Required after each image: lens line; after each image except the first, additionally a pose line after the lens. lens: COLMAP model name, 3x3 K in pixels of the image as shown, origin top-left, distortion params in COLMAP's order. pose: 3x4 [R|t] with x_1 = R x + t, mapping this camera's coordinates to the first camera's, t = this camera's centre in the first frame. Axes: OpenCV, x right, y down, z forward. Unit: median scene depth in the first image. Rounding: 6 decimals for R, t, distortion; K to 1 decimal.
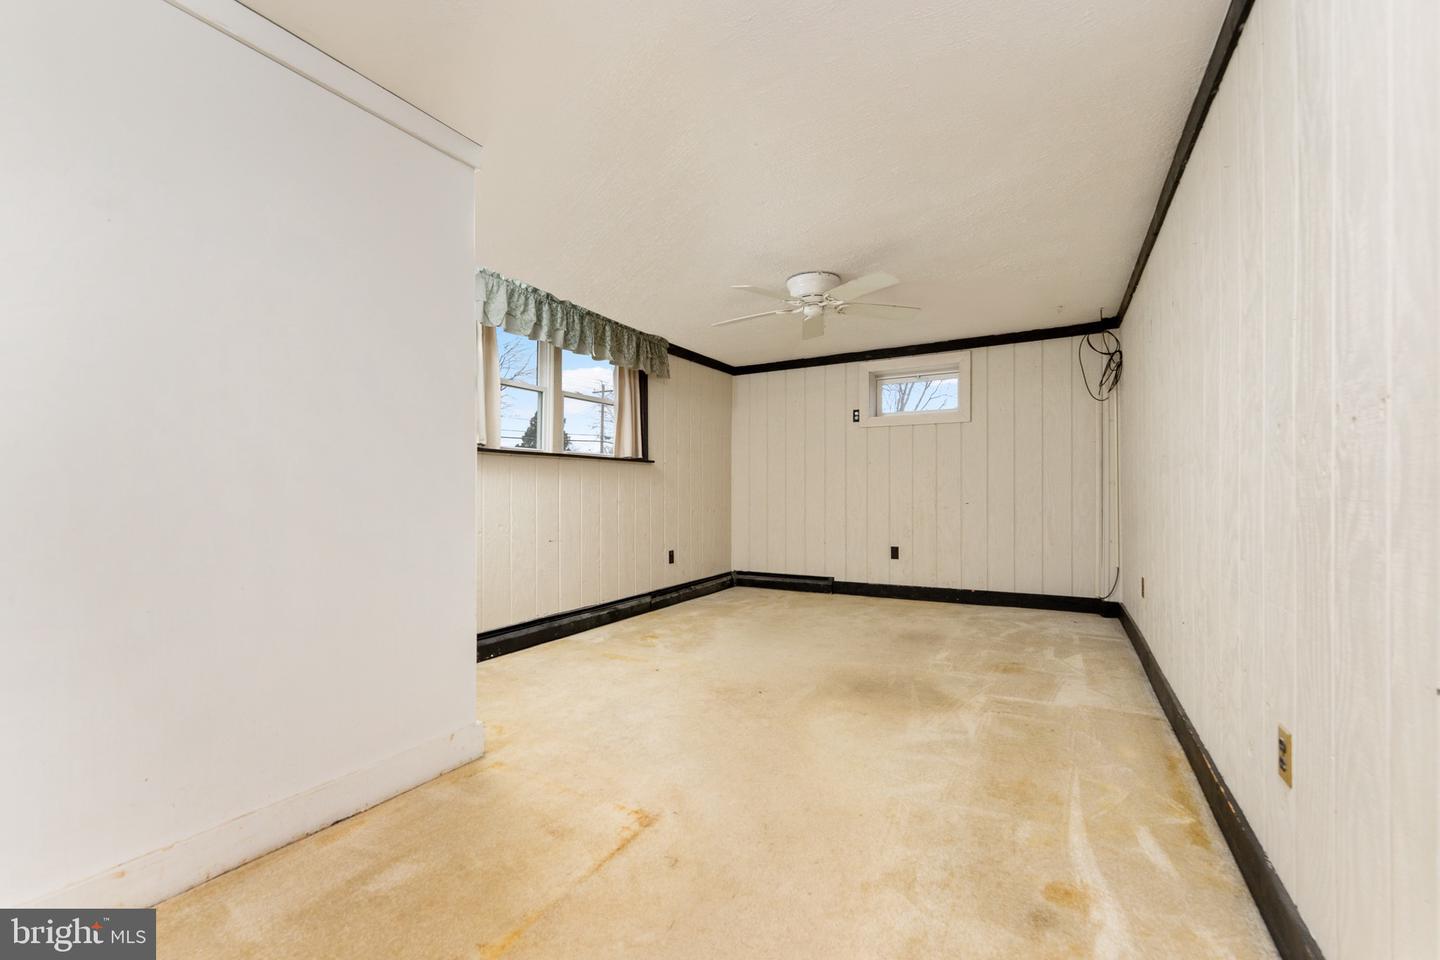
lens RADIAL K [[578.8, 0, 718.9], [0, 578.8, 479.6], [0, 0, 1]] dist [0.014472, -0.000154]
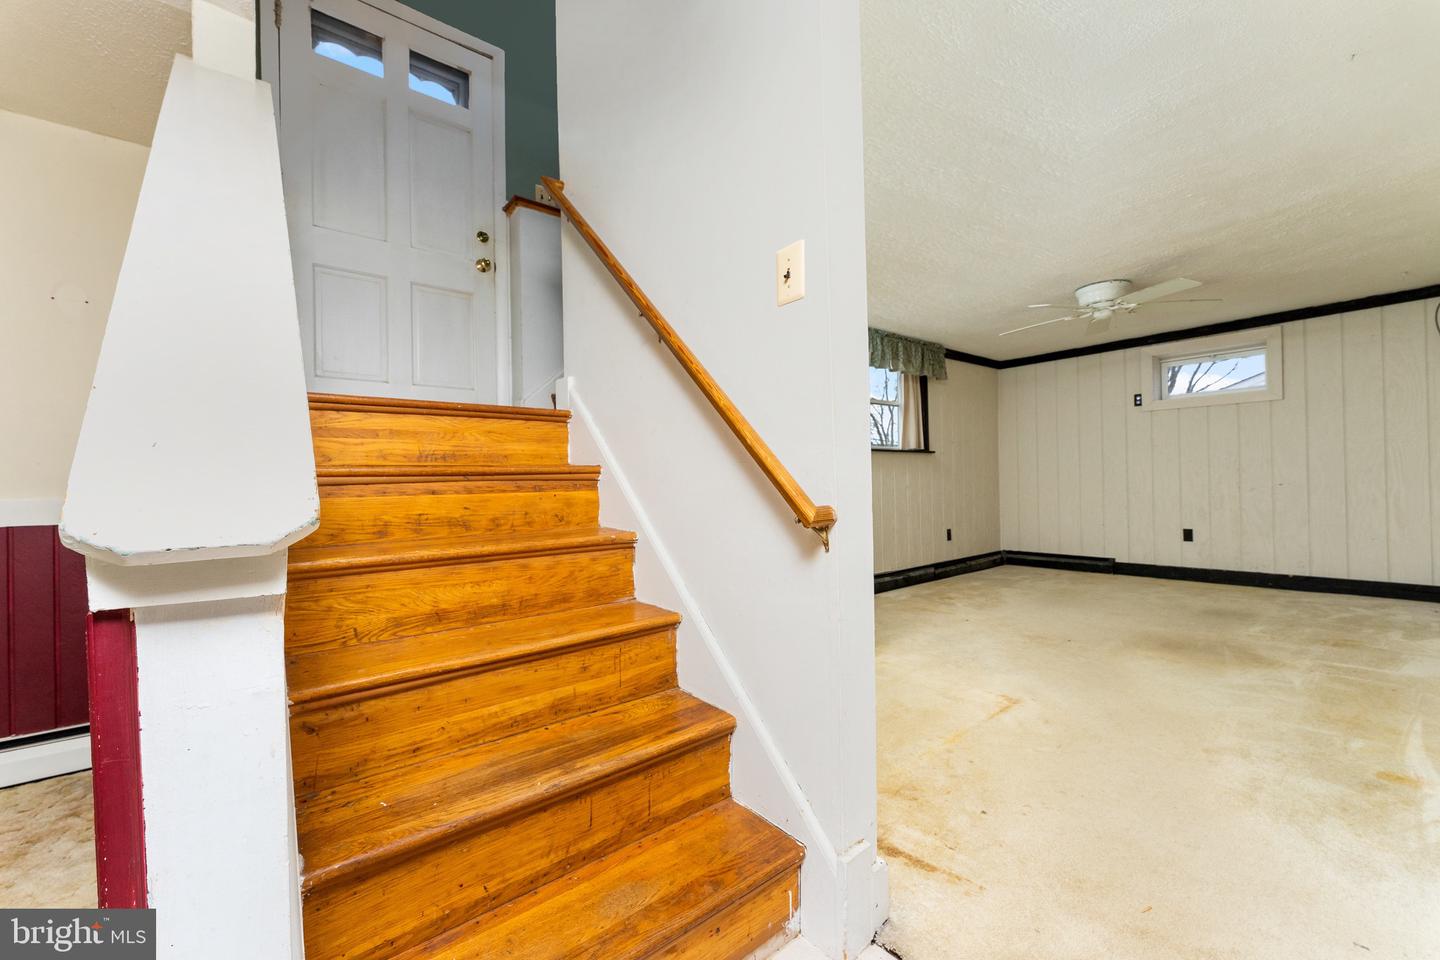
lens RADIAL K [[578.8, 0, 722.2], [0, 578.8, 469.9], [0, 0, 1]] dist [0.014472, -0.000154]
pose [[0.939754, -0.021133, -0.341197, -0.120440], [0.022474, 0.999747, -0.000024, -0.004805], [0.341111, -0.007645, 0.939992, -0.250750]]
